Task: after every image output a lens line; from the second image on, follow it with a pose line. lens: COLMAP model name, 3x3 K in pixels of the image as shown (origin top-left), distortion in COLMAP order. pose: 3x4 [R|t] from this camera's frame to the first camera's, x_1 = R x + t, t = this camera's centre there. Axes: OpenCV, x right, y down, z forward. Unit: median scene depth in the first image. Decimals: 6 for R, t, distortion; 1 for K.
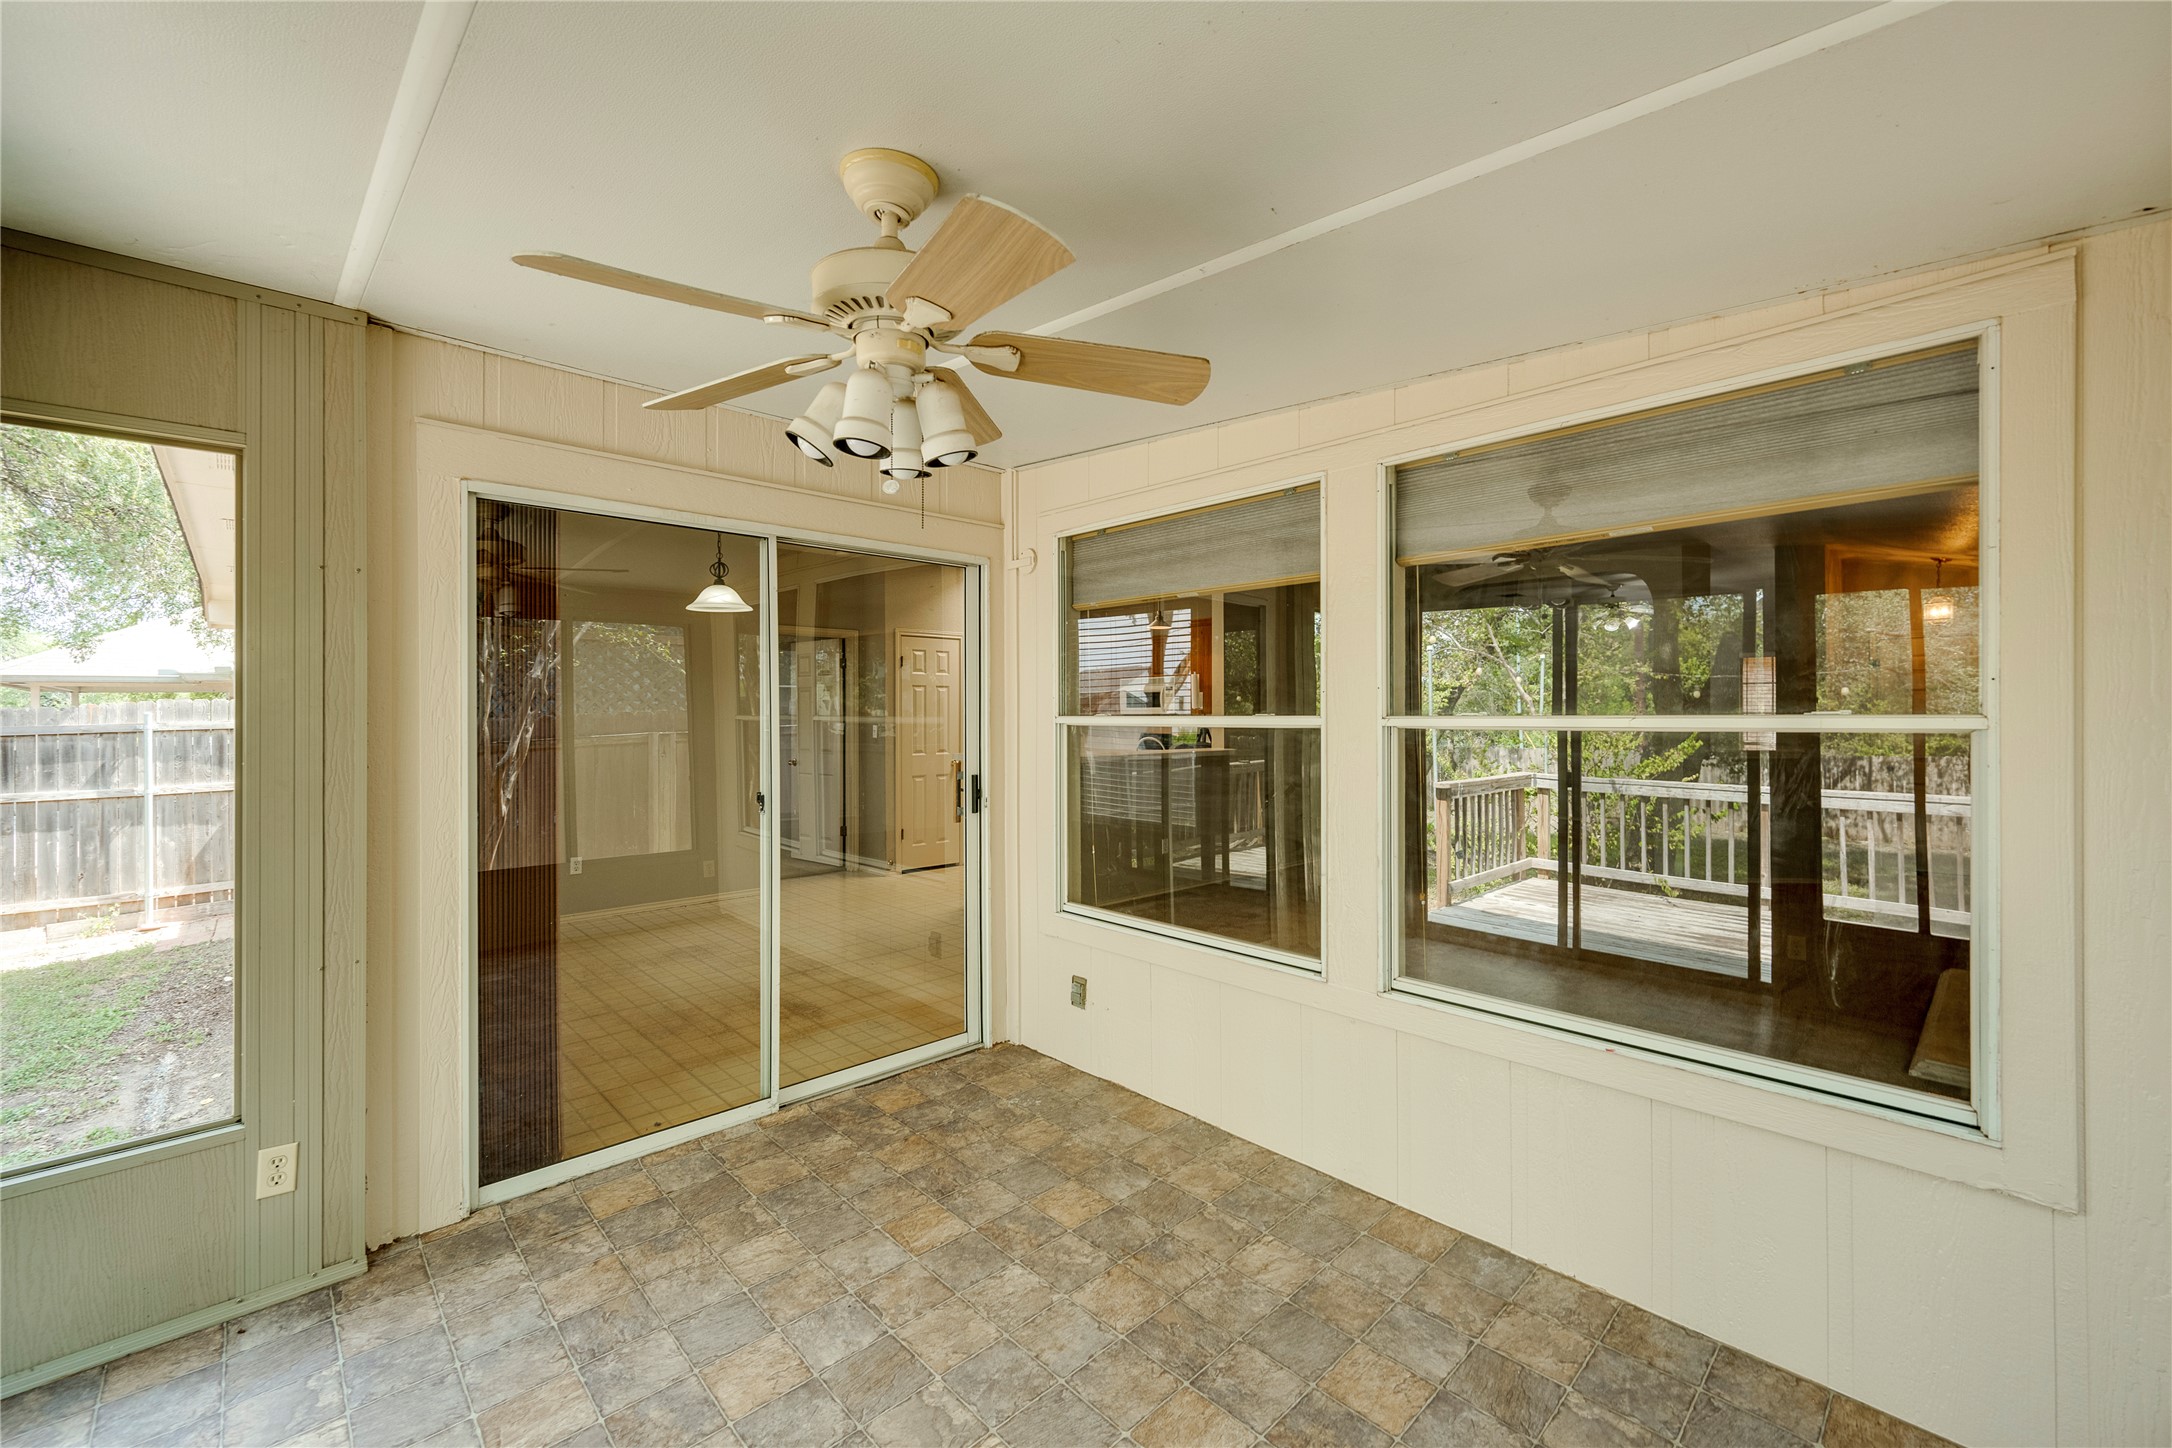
lens RADIAL K [[892.6, 0, 1086.1], [0, 892.6, 713.9], [0, 0, 1]] dist [0.000062, -0.000003]
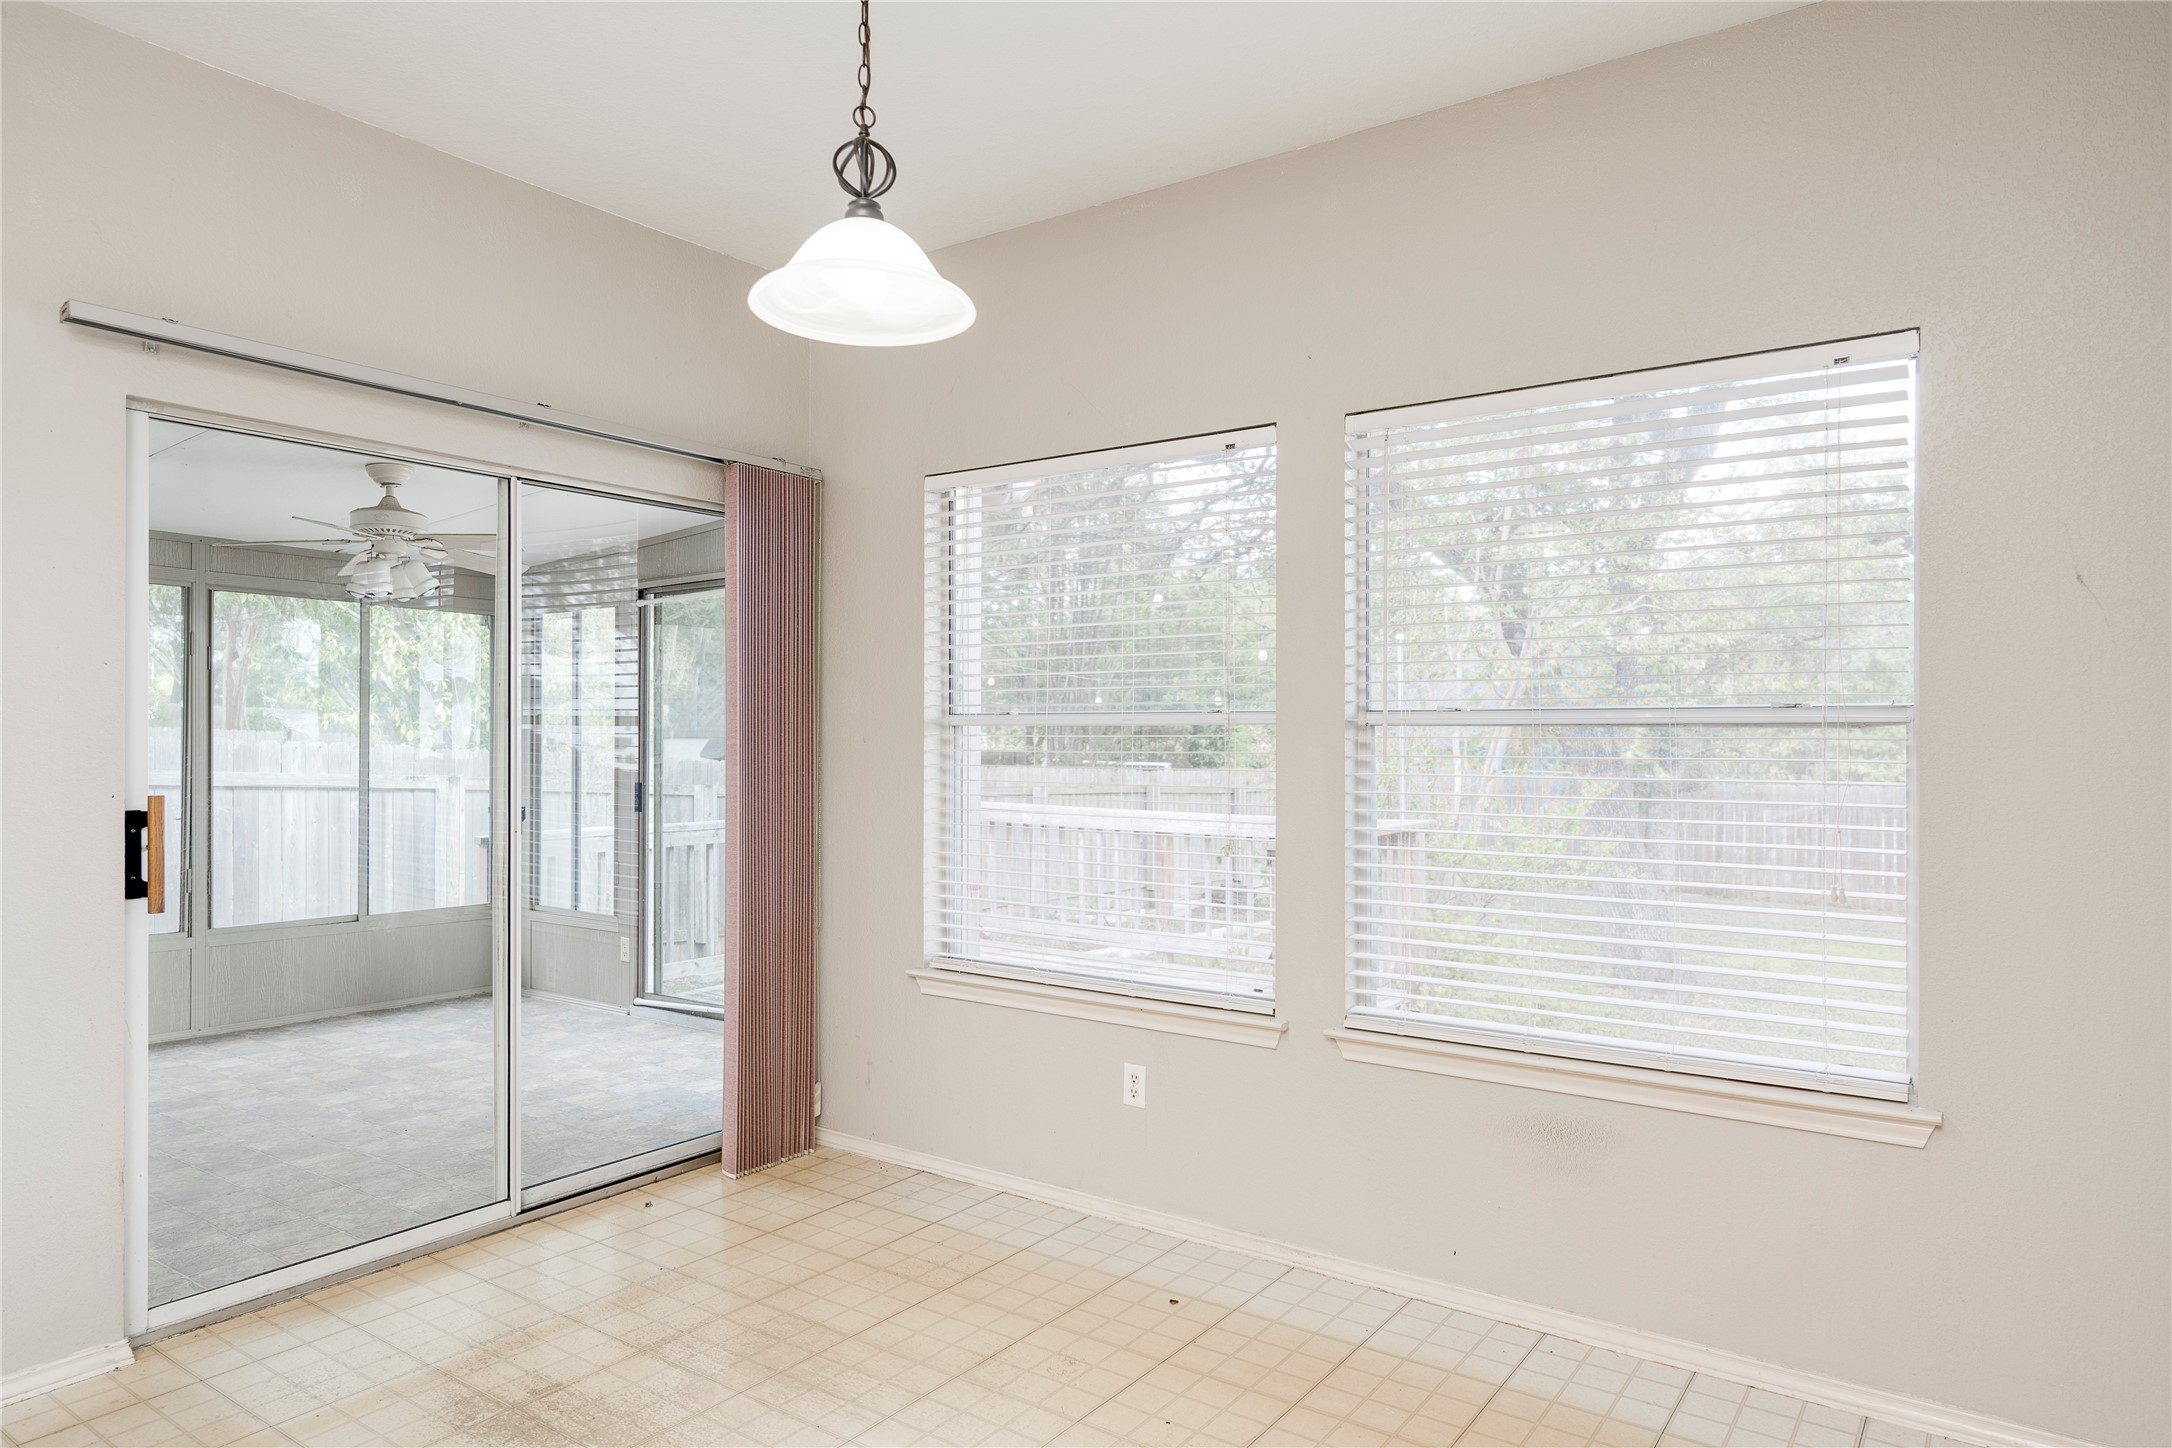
lens RADIAL K [[1321.9, 0, 1086.9], [0, 1321.9, 727.7], [0, 0, 1]] dist [-0.004979, -0.000083]
pose [[-0.981058, -0.002345, -0.193699, -0.746301], [-0.002108, 0.999997, -0.001427, 0.023287], [0.193702, -0.000991, -0.981060, 2.652850]]
